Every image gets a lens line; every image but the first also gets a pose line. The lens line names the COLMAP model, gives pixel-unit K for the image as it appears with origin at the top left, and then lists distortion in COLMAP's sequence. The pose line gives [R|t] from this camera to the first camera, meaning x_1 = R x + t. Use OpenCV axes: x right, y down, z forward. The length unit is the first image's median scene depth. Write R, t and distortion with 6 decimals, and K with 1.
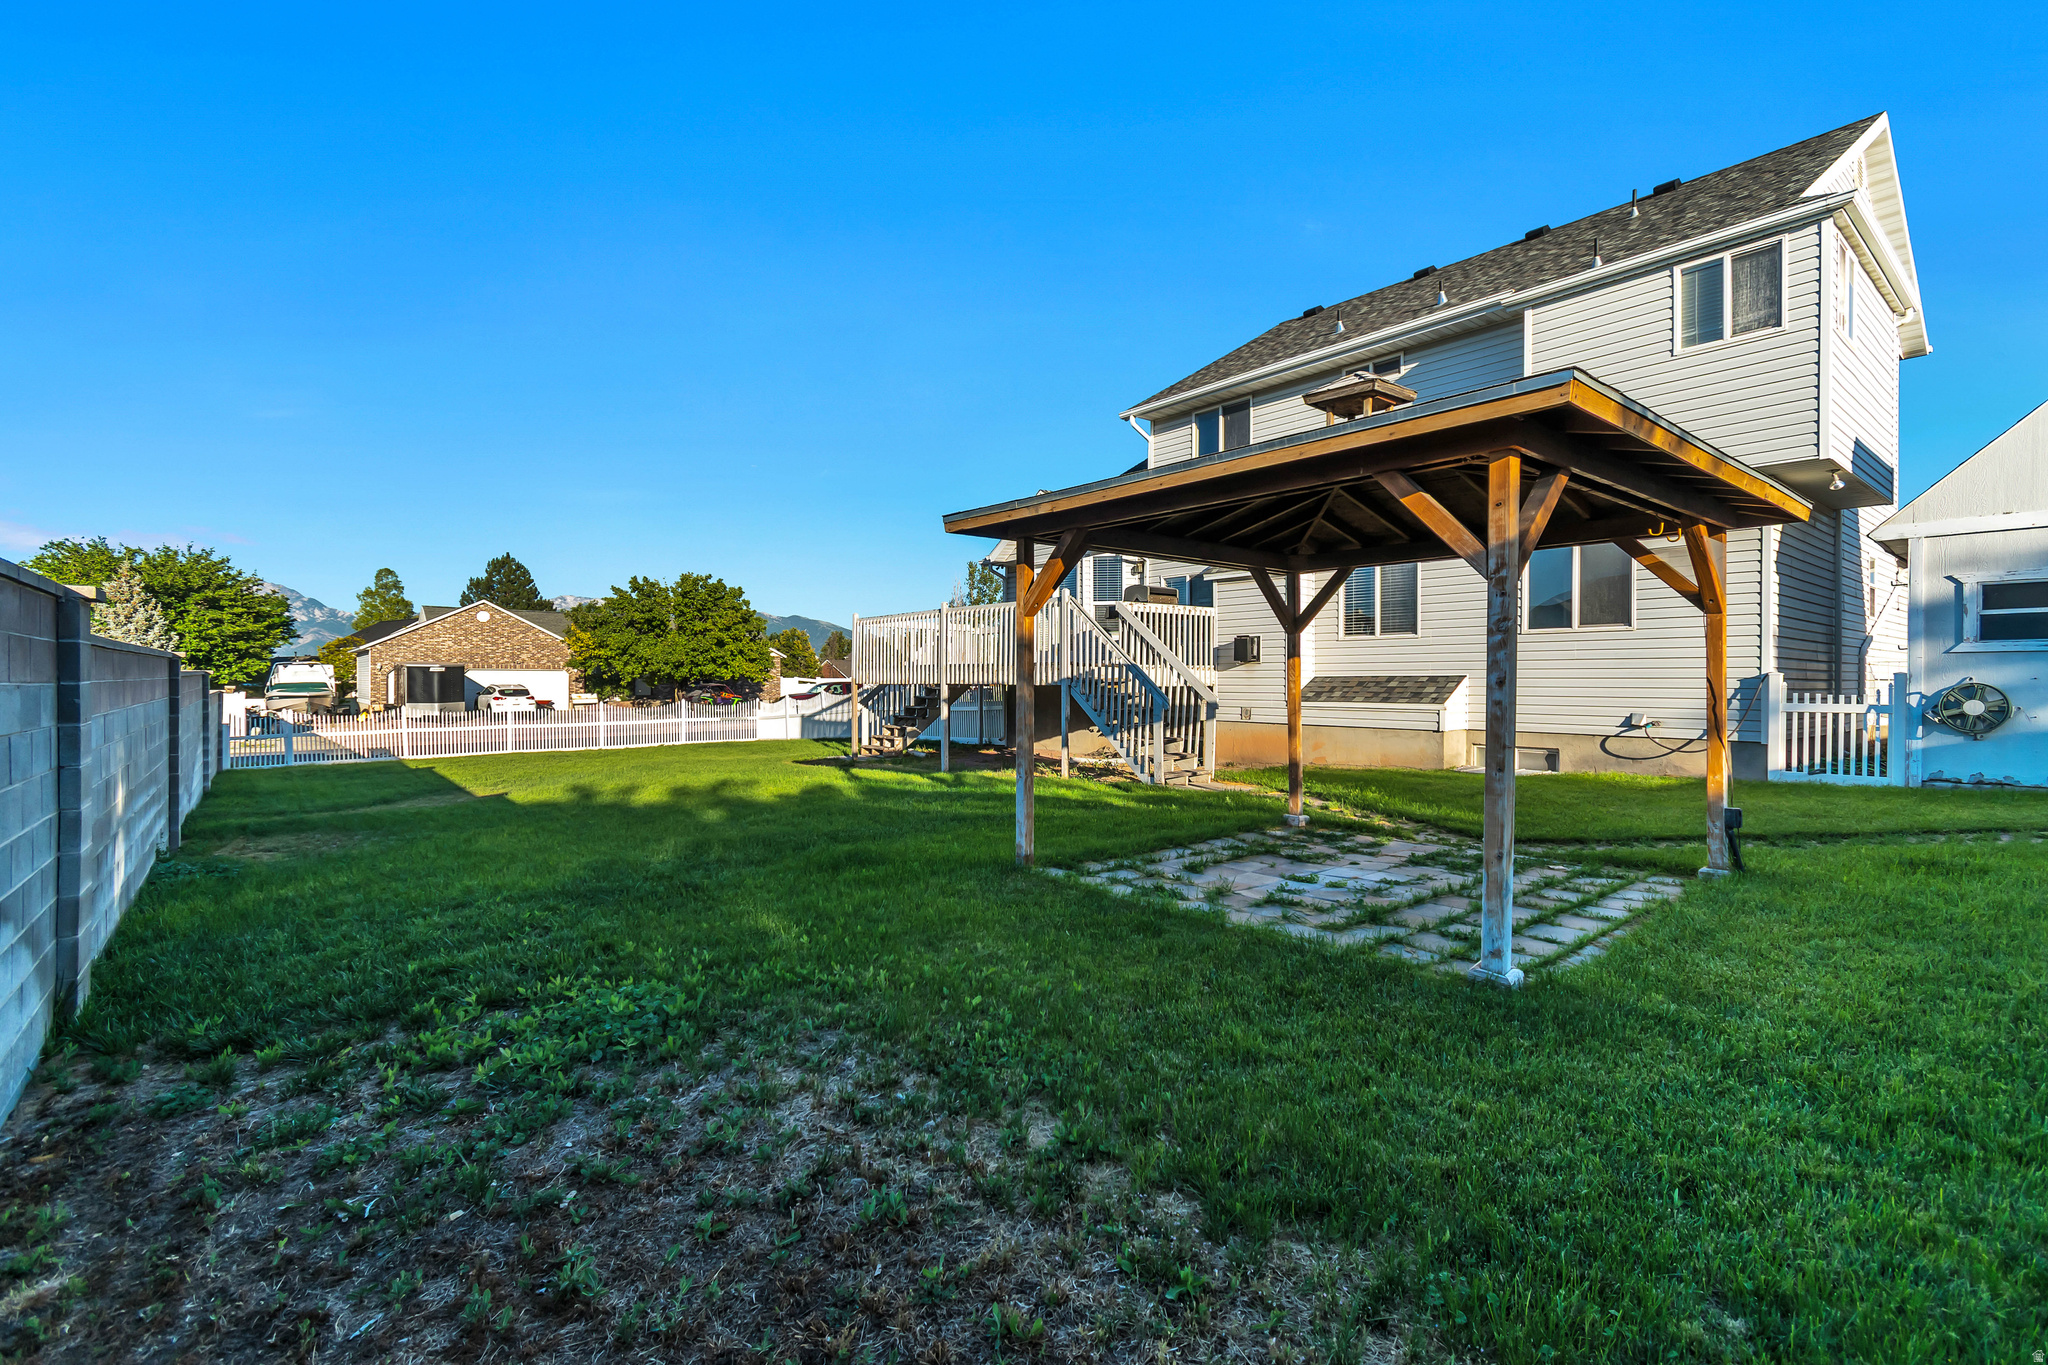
lens RADIAL K [[916.2, 0, 1024.0], [0, 916.2, 682.5], [0, 0, 1]] dist [0.010169, -0.000007]
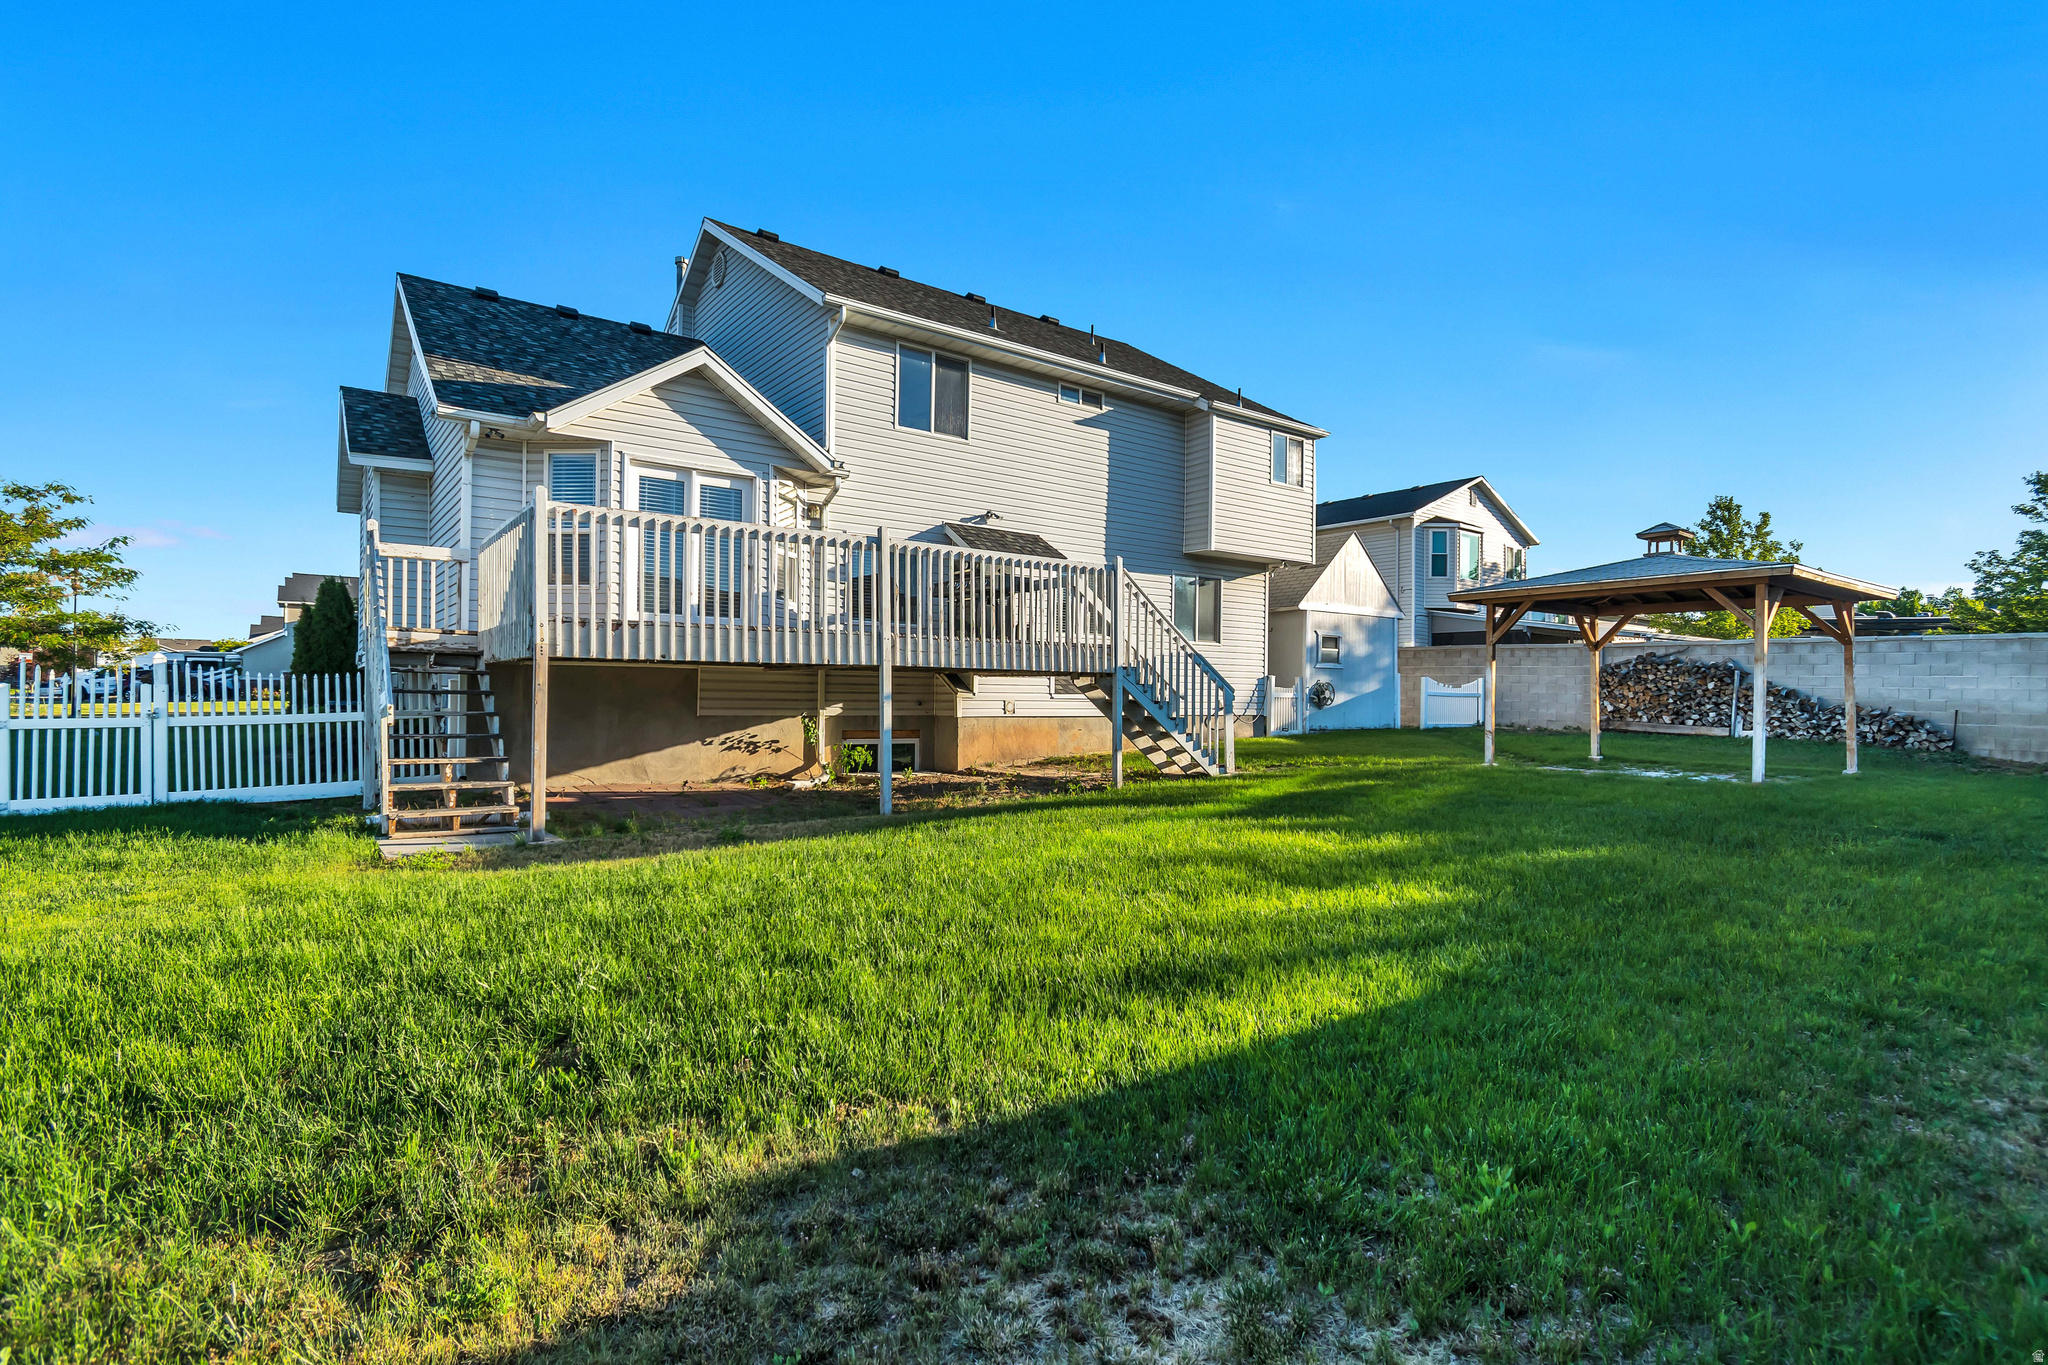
lens RADIAL K [[987.2, 0, 1024.0], [0, 987.2, 682.5], [0, 0, 1]] dist [0.011366, -0.000379]
pose [[0.049991, 0.016203, 0.998618, -1.083335], [-0.003785, 0.999864, -0.016034, 0.035000], [-0.998742, -0.002978, 0.050046, 1.344390]]
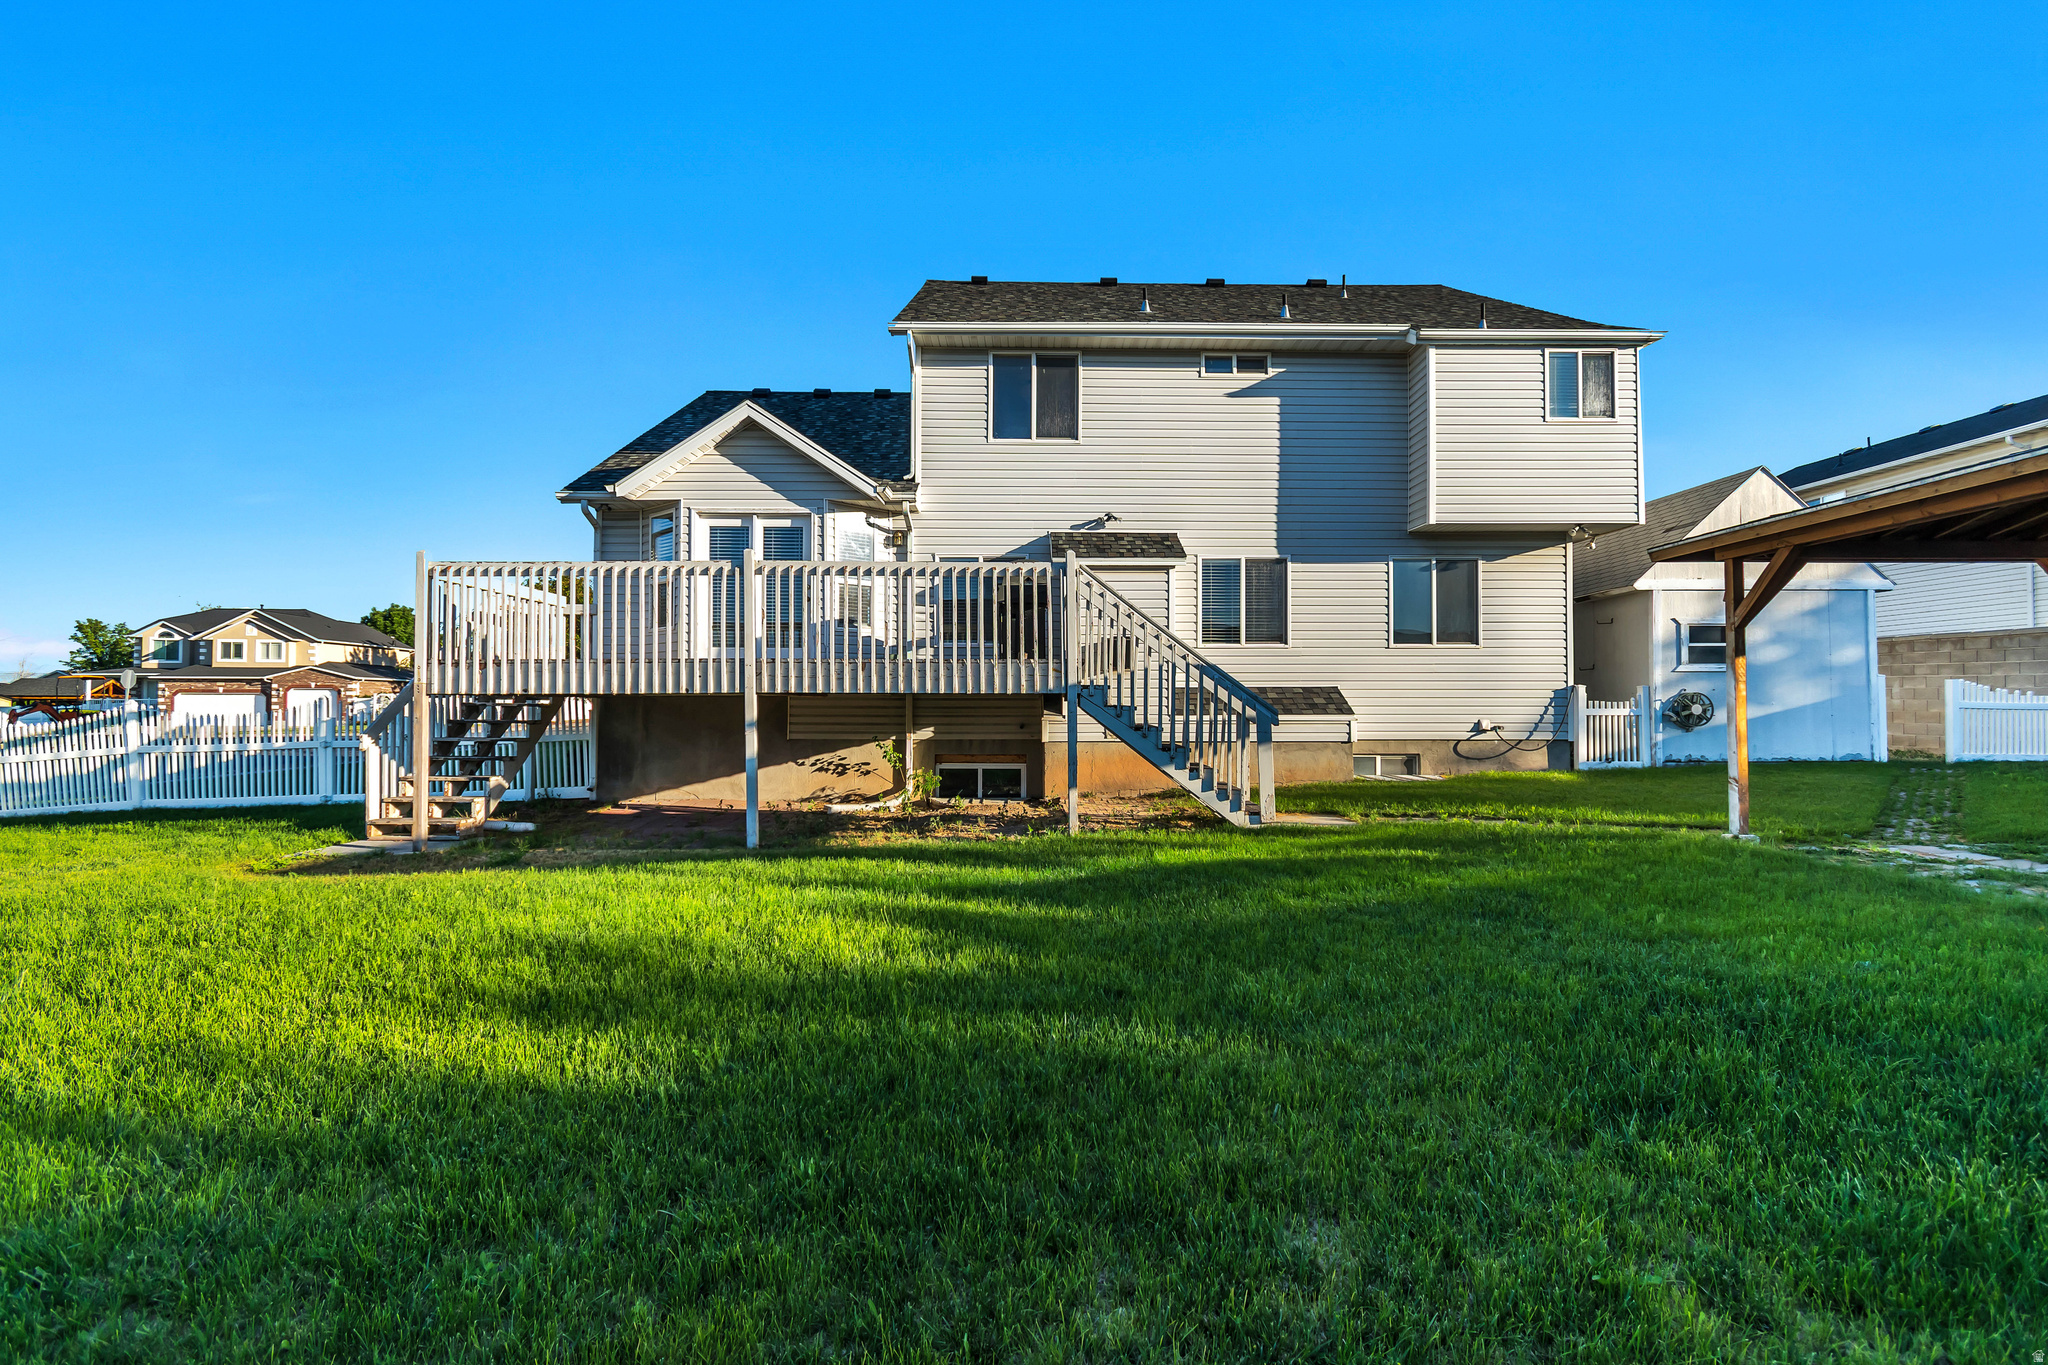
lens RADIAL K [[916.2, 0, 1024.0], [0, 916.2, 682.5], [0, 0, 1]] dist [0.010169, -0.000007]
pose [[0.618817, 0.021729, 0.785235, -0.651094], [0.004563, 0.999501, -0.031254, 0.021868], [-0.785522, 0.022924, 0.618409, 0.793458]]
